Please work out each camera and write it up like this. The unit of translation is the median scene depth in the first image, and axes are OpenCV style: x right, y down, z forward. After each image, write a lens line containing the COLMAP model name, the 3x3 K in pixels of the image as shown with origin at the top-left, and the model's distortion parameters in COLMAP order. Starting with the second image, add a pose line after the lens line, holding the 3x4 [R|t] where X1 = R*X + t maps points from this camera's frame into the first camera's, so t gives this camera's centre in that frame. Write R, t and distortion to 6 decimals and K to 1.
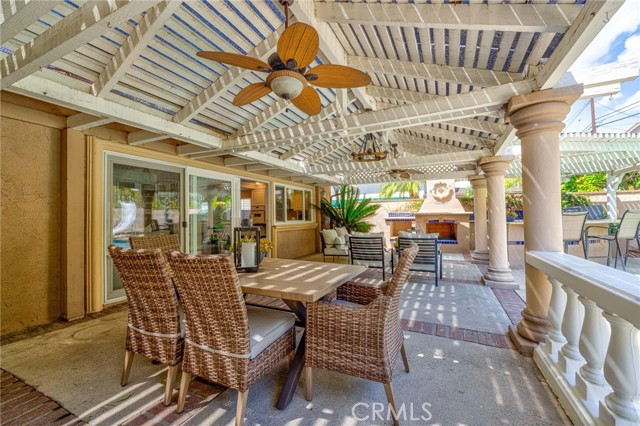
lens RADIAL K [[269.2, 0, 320.0], [0, 269.2, 213.0], [0, 0, 1]] dist [0.001753, -0.000047]
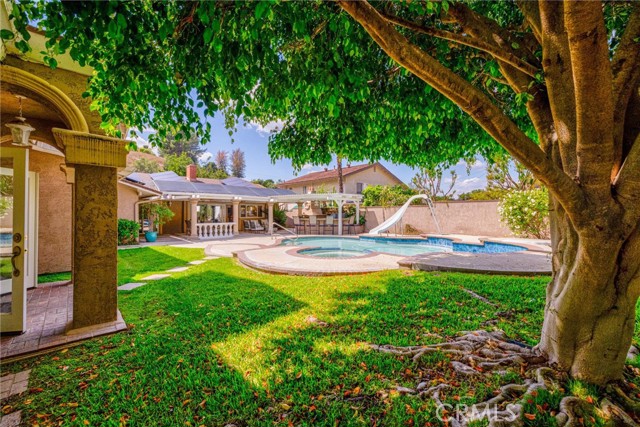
lens RADIAL K [[269.2, 0, 320.0], [0, 269.2, 213.5], [0, 0, 1]] dist [0.001753, -0.000047]
pose [[0.938297, 0.015381, -0.345488, 1.439844], [-0.007202, 0.999663, 0.024942, -0.074209], [0.345755, -0.020915, 0.938092, -1.300080]]
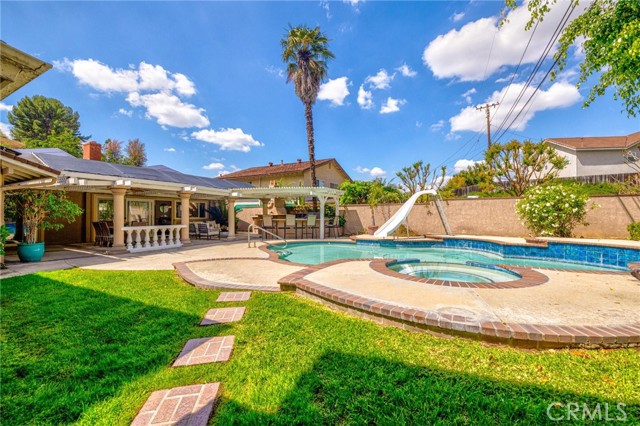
lens RADIAL K [[269.2, 0, 320.0], [0, 269.2, 213.0], [0, 0, 1]] dist [0.001753, -0.000047]
pose [[0.999227, 0.013149, -0.037037, 0.915281], [-0.012763, 0.999862, 0.010647, -0.038238], [0.037172, -0.010166, 0.999257, -0.991741]]
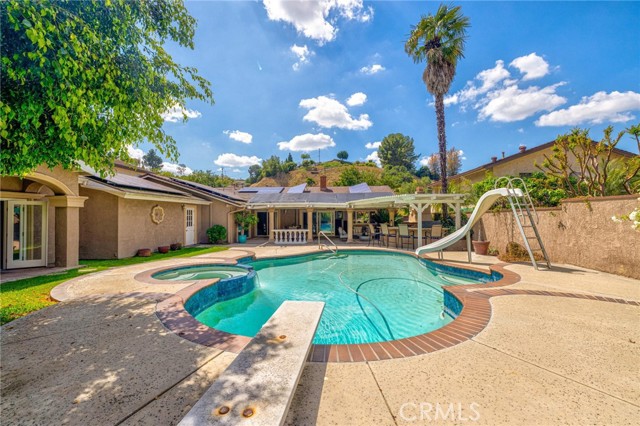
lens RADIAL K [[273.8, 0, 320.0], [0, 273.8, 213.0], [0, 0, 1]] dist [0.021556, 0.000164]
pose [[0.389026, -0.000607, -0.921226, 2.081005], [0.012033, 0.999918, 0.004423, -0.086103], [0.921148, -0.012805, 0.389002, -0.409806]]
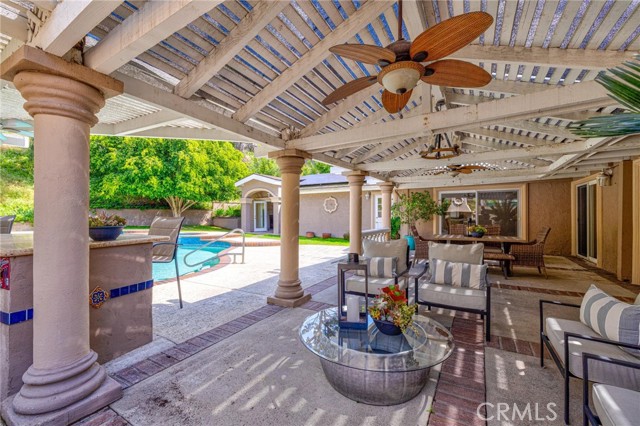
lens RADIAL K [[271.8, 0, 320.0], [0, 271.8, 213.0], [0, 0, 1]] dist [0.001204, -0.000045]
pose [[-0.995072, 0.012701, 0.098335, 0.259926], [0.010950, 0.999772, -0.018321, -0.001088], [-0.098545, -0.017154, -0.994985, 1.040942]]
